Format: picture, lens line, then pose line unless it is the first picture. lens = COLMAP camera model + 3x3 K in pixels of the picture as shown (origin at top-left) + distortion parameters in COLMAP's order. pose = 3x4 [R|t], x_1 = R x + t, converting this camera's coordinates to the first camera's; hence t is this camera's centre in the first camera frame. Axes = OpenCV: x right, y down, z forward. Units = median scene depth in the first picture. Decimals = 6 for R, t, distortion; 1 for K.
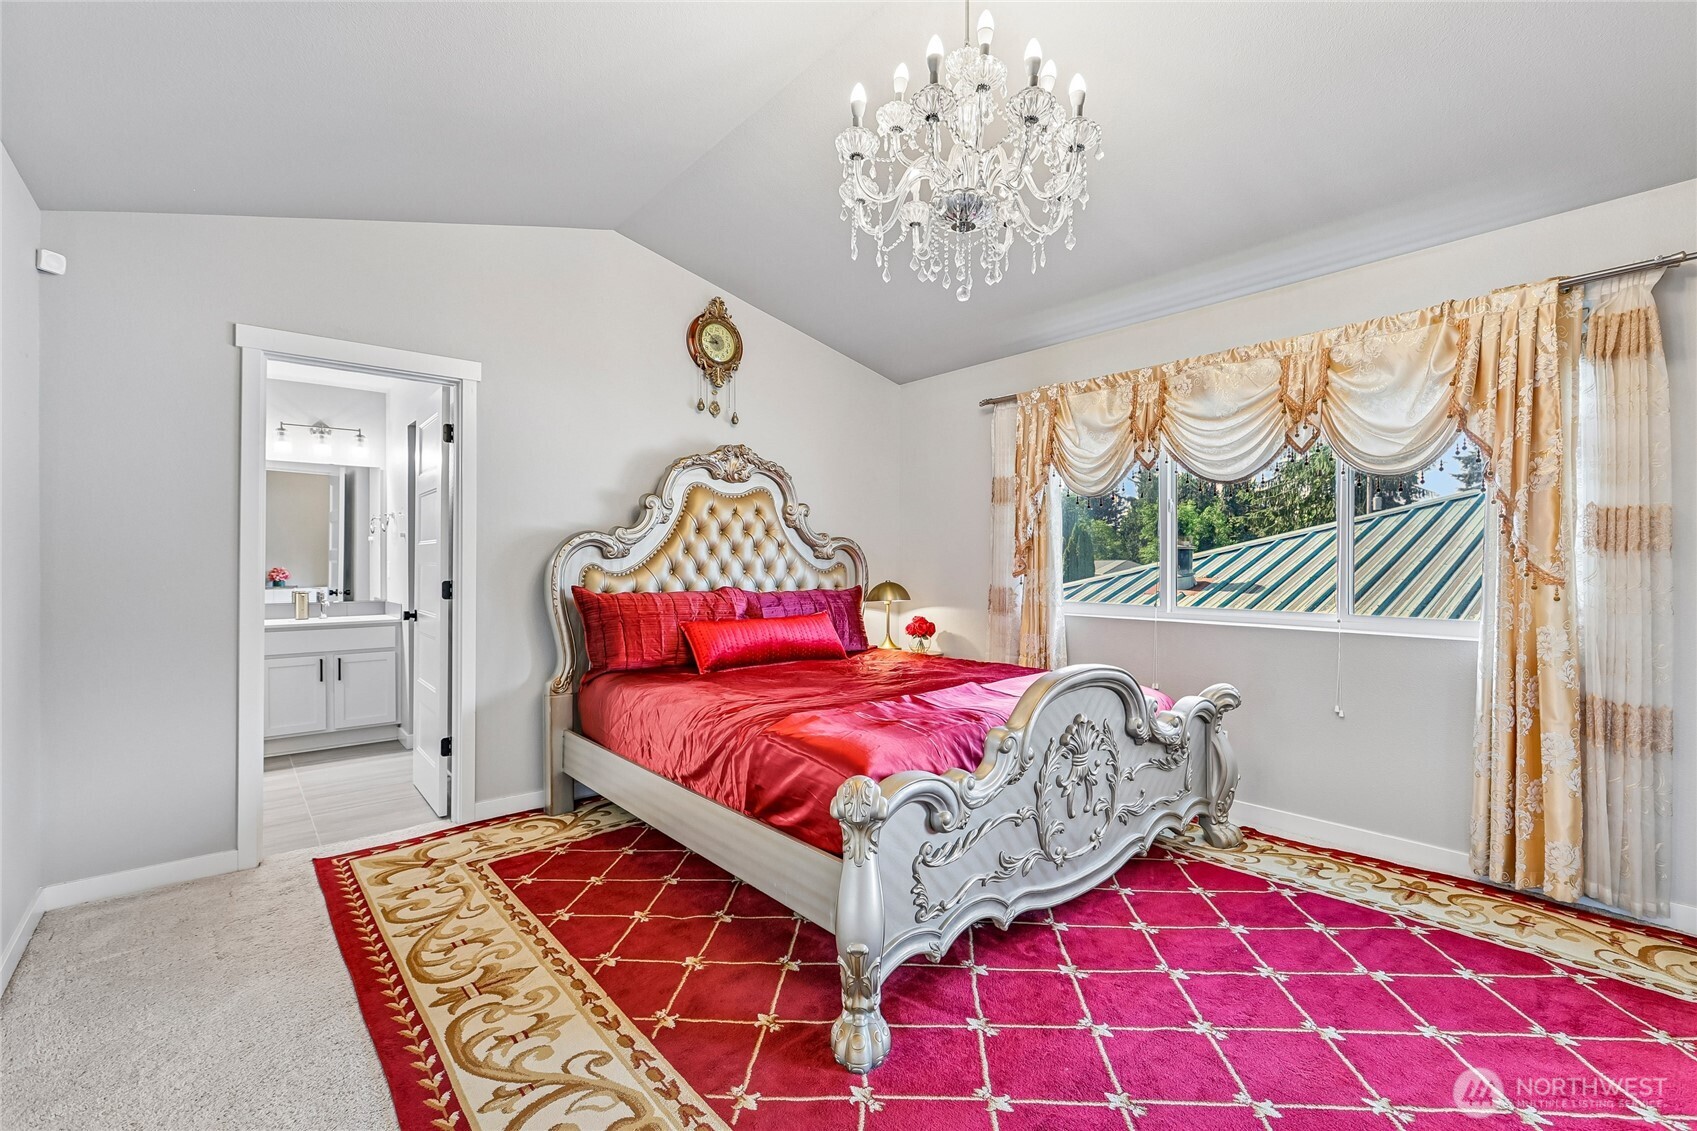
lens RADIAL K [[749.4, 0, 853.1], [0, 749.4, 570.4], [0, 0, 1]] dist [0.001749, 0.000320]
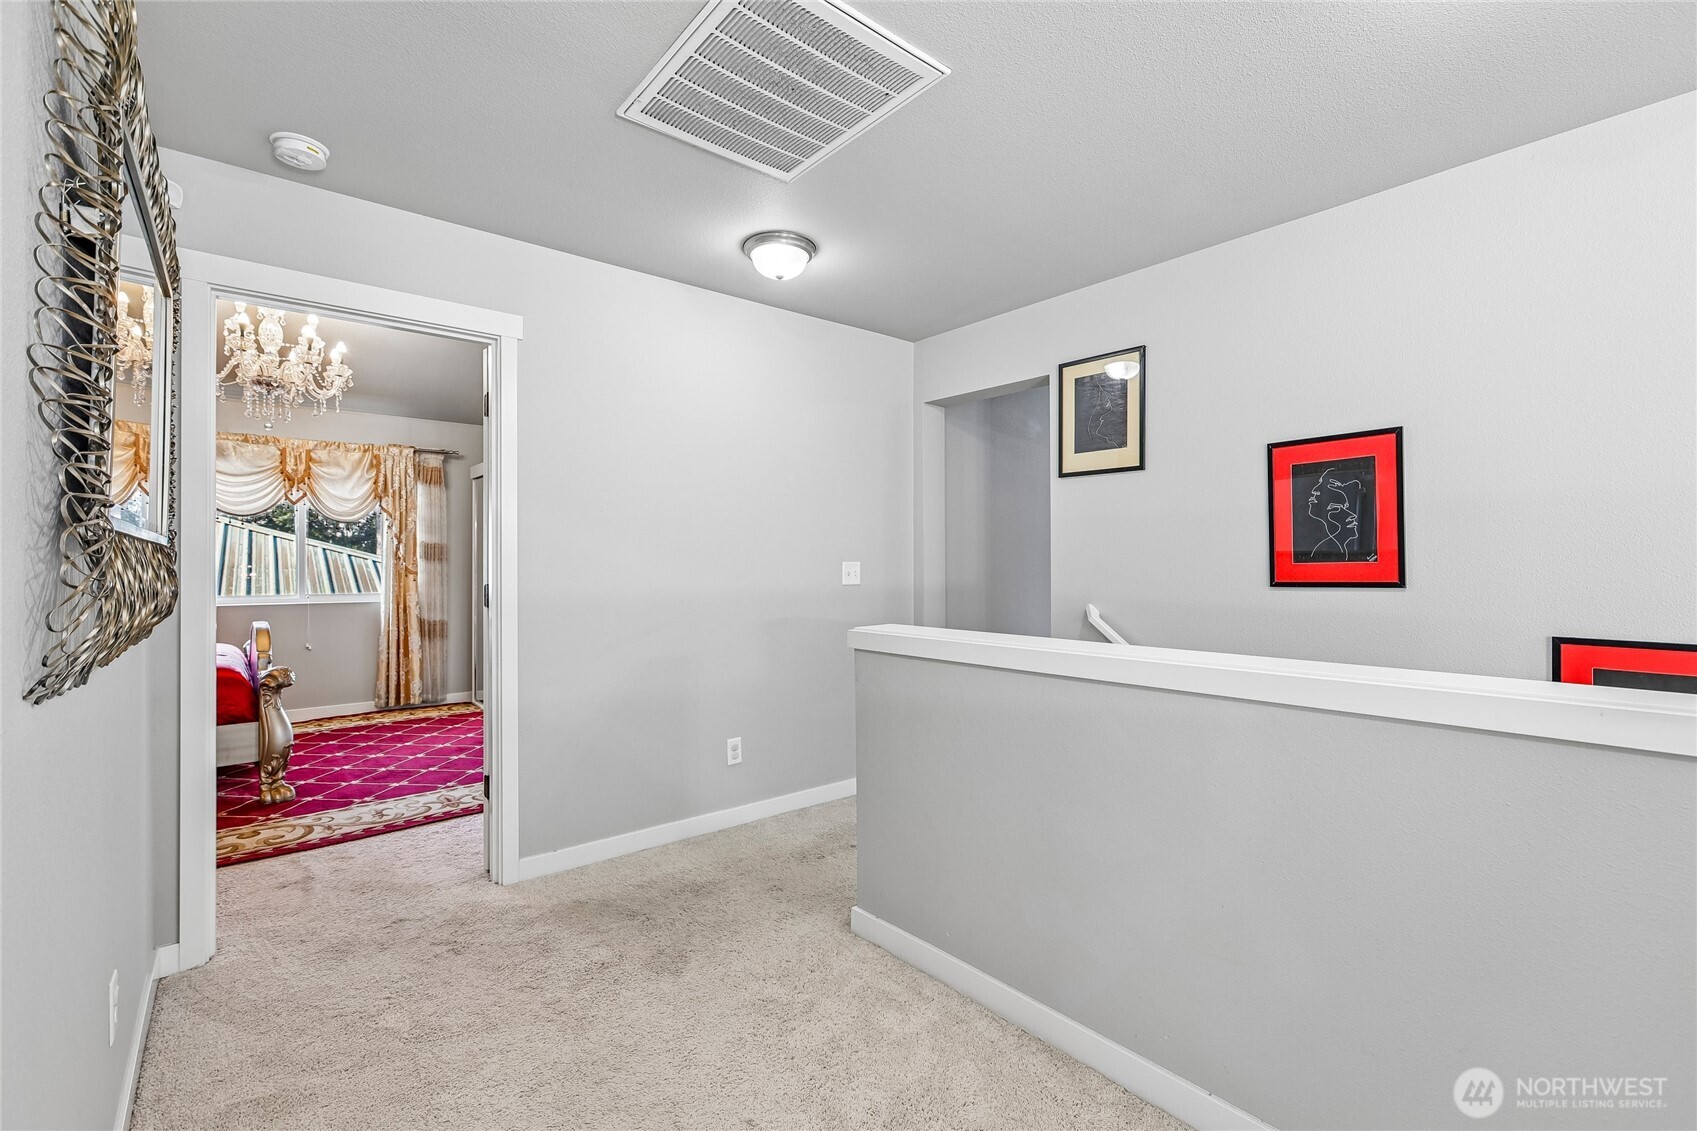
lens RADIAL K [[749.4, 0, 855.0], [0, 749.4, 562.8], [0, 0, 1]] dist [0.001749, 0.000320]
pose [[0.016721, -0.000089, 0.999860, -1.419260], [0.008310, 0.999965, -0.000050, -0.005809], [-0.999826, 0.008310, 0.016721, -0.448987]]
